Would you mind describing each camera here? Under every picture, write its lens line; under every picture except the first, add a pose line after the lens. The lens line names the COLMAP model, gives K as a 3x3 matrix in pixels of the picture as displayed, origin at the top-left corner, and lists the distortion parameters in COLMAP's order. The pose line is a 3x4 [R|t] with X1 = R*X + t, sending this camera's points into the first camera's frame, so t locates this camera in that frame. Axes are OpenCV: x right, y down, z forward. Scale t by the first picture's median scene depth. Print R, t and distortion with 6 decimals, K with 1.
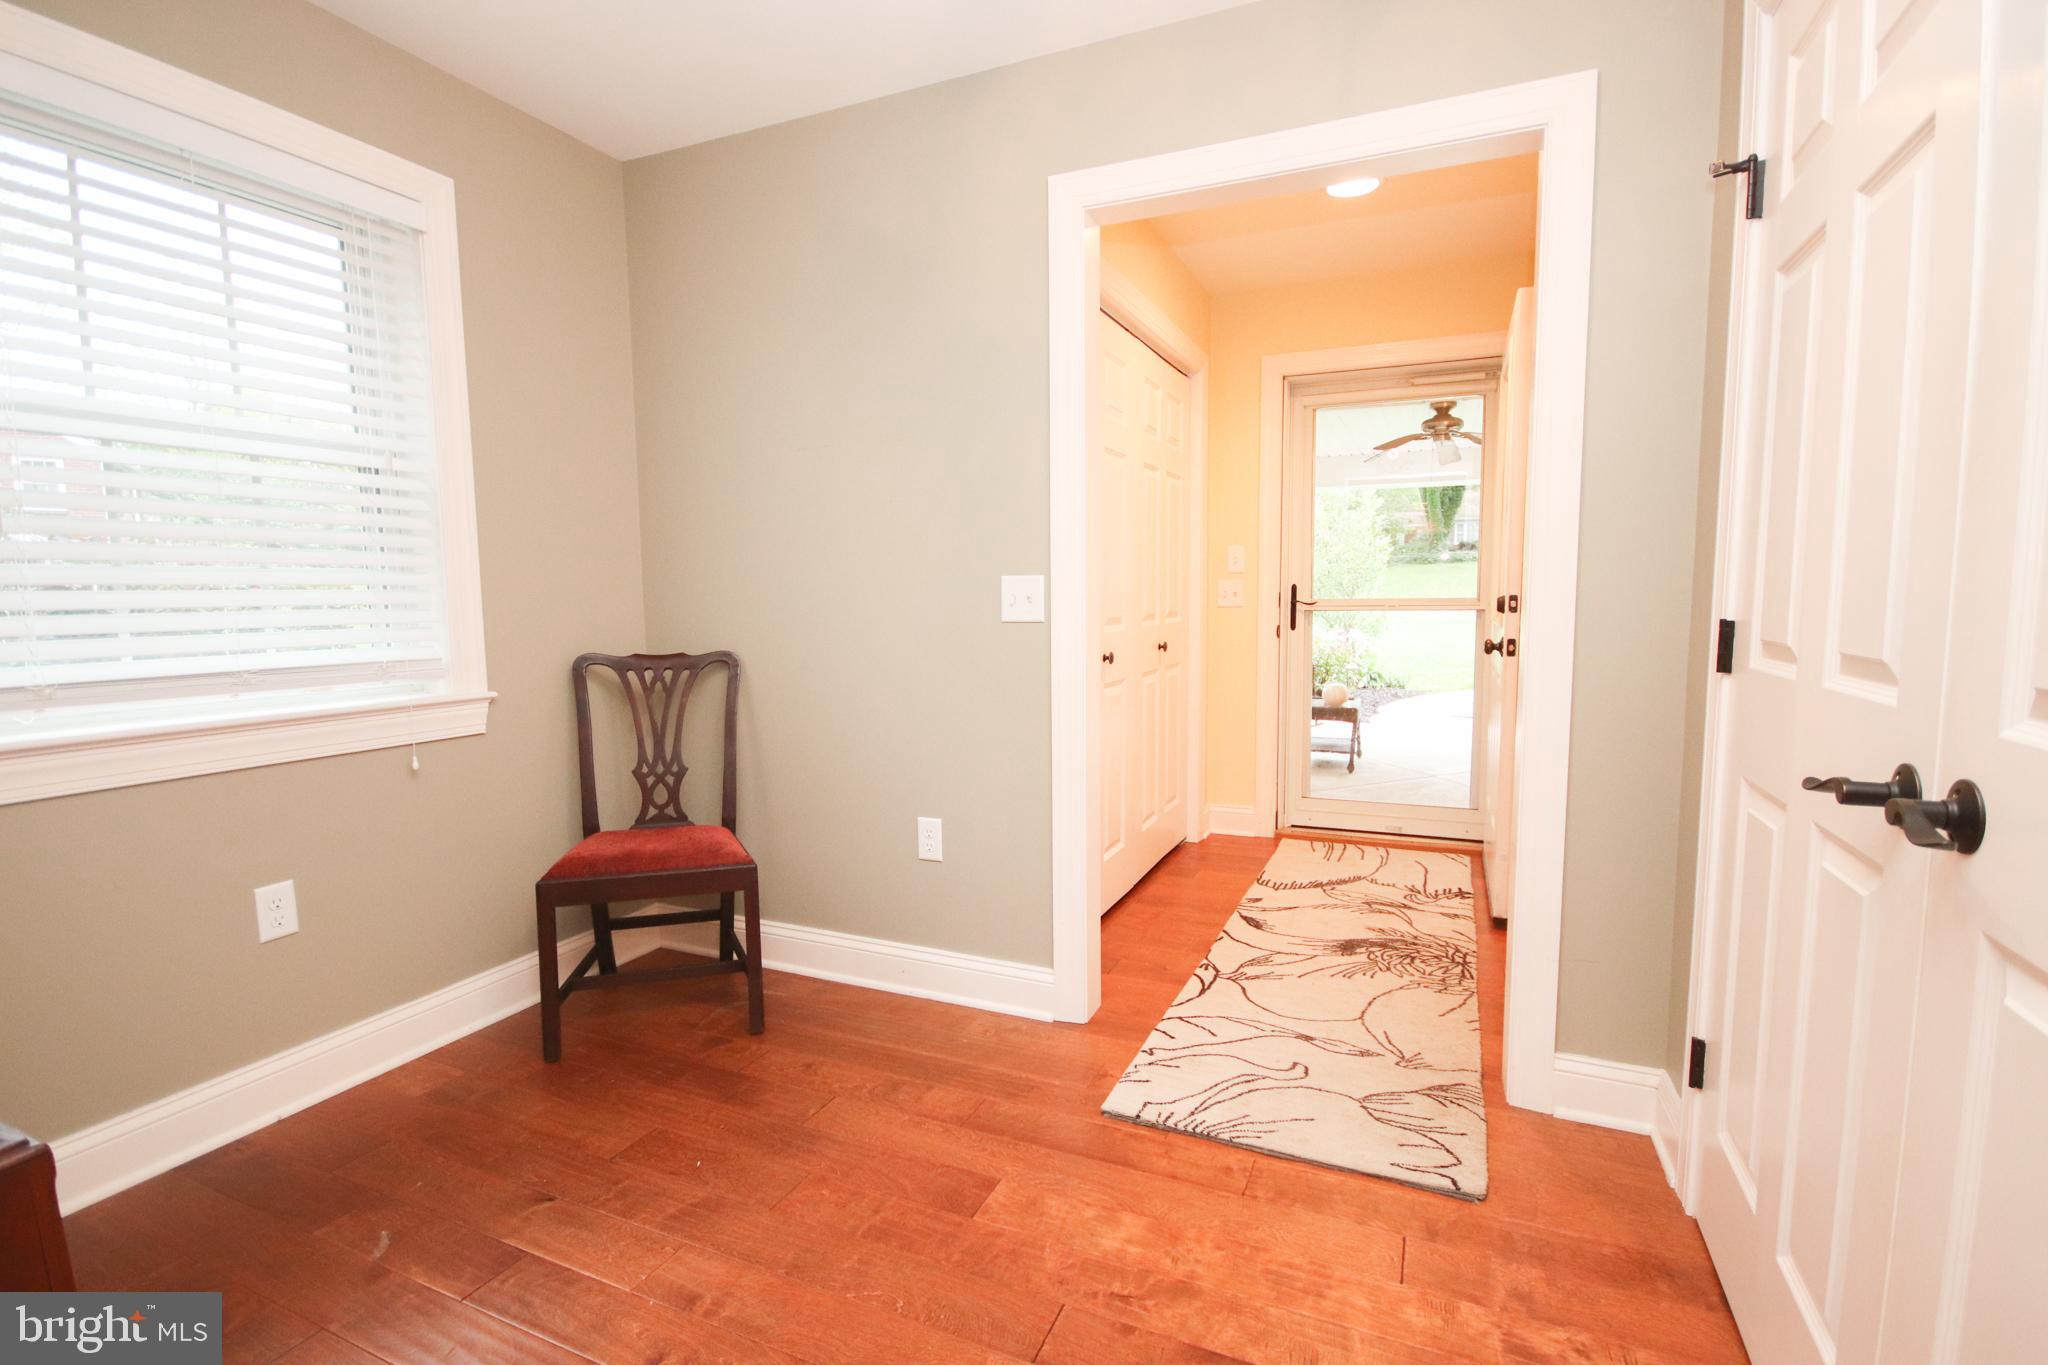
lens RADIAL K [[990.5, 0, 1034.2], [0, 990.5, 686.7], [0, 0, 1]] dist [-0.002782, 0.000452]
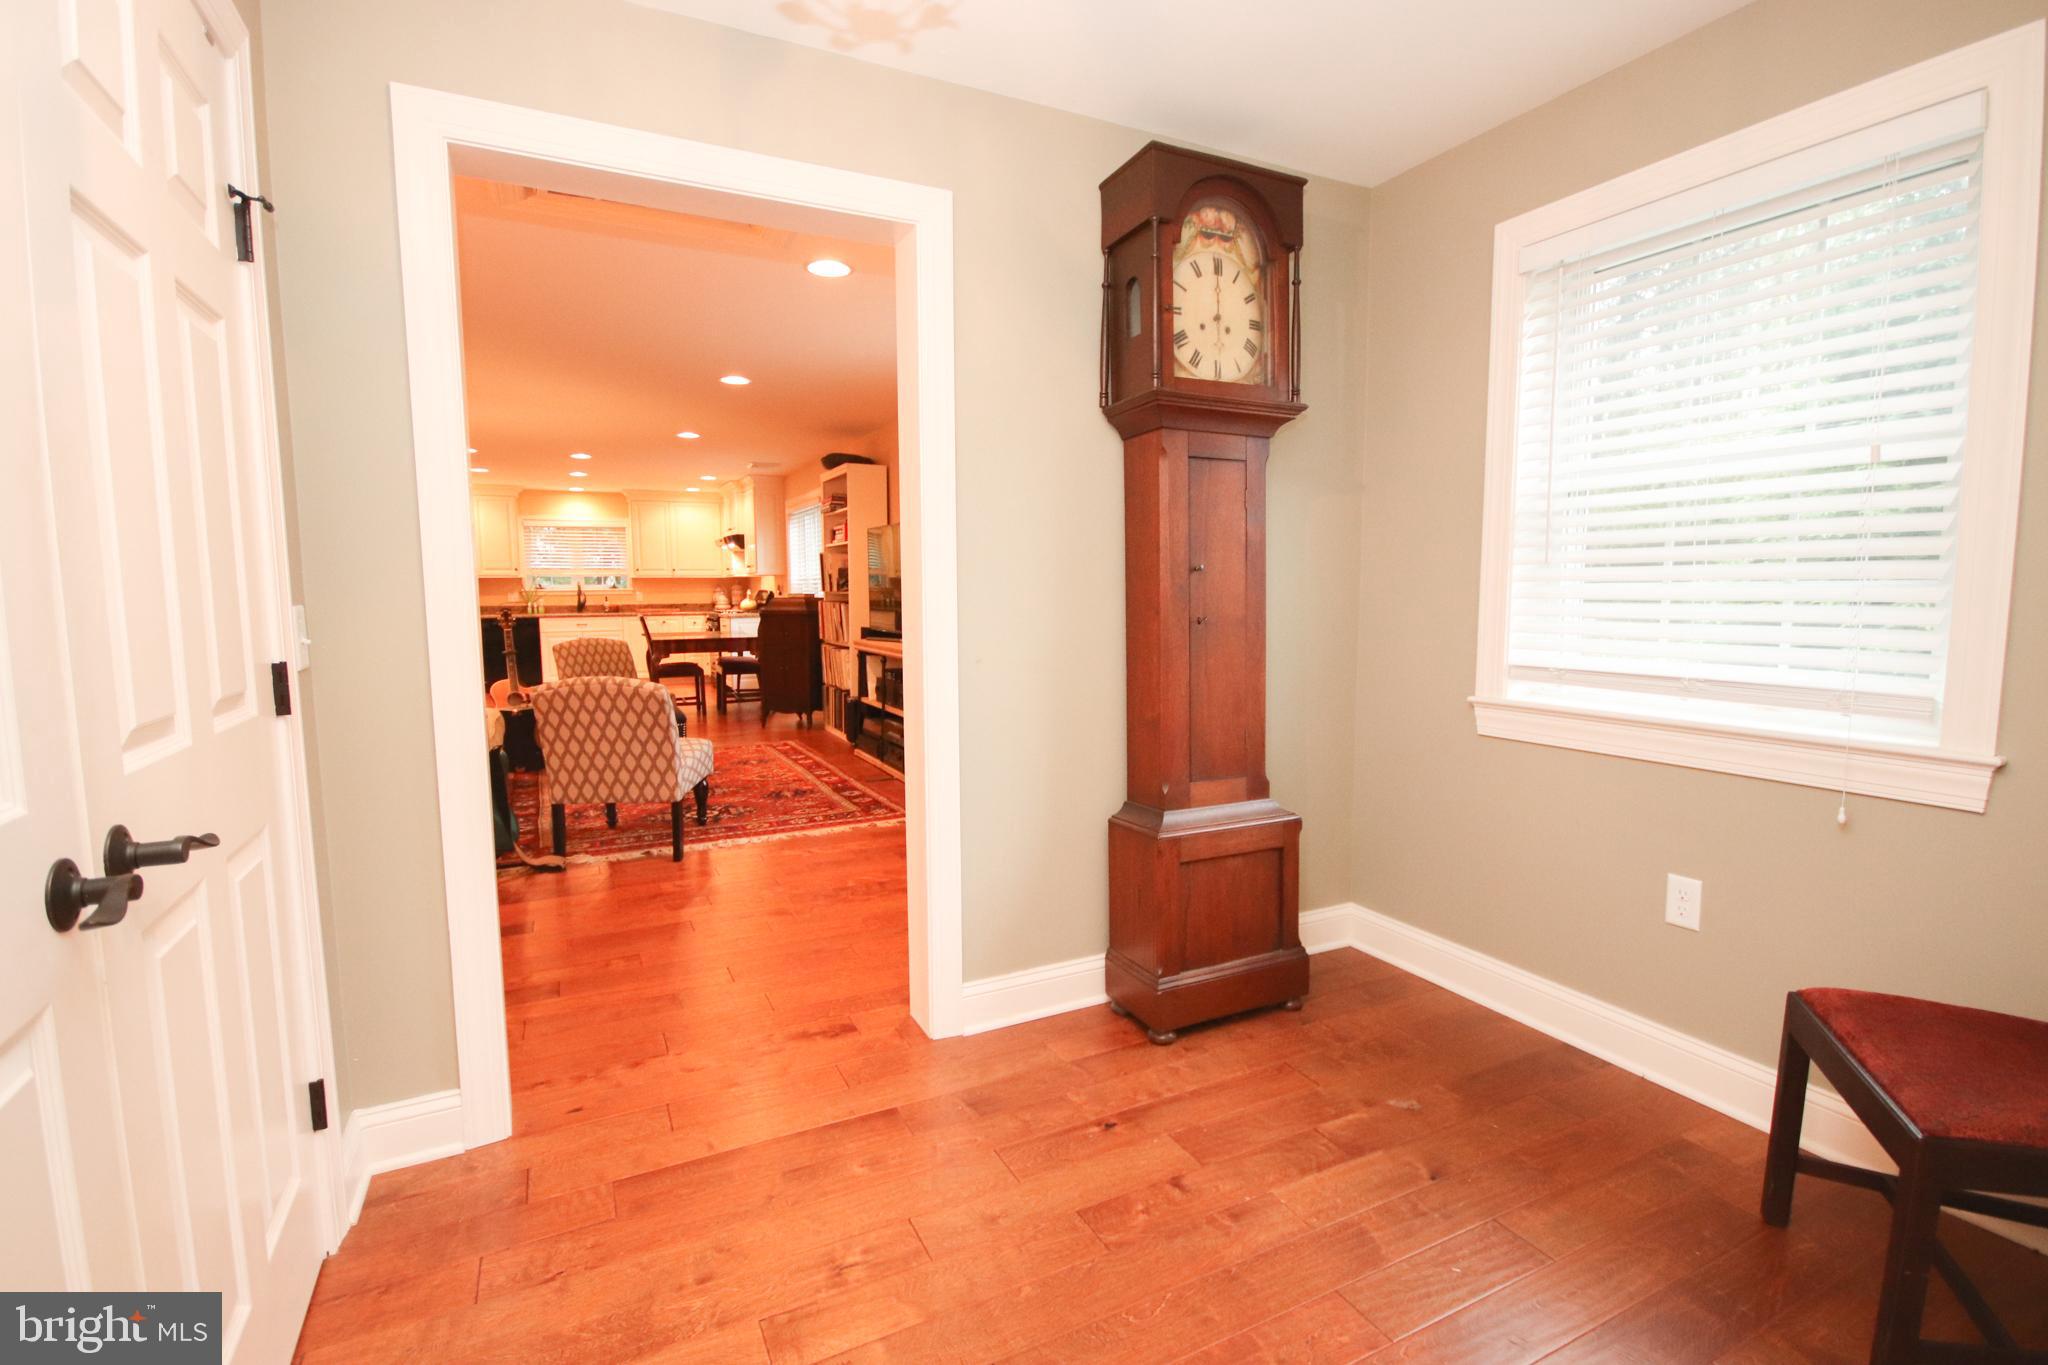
lens RADIAL K [[990.5, 0, 1034.2], [0, 990.5, 686.7], [0, 0, 1]] dist [-0.002782, 0.000452]
pose [[-0.653469, 0.087430, -0.751887, 0.495239], [-0.063003, 0.983578, 0.169128, -0.143811], [0.754327, 0.157891, -0.637230, 1.129912]]
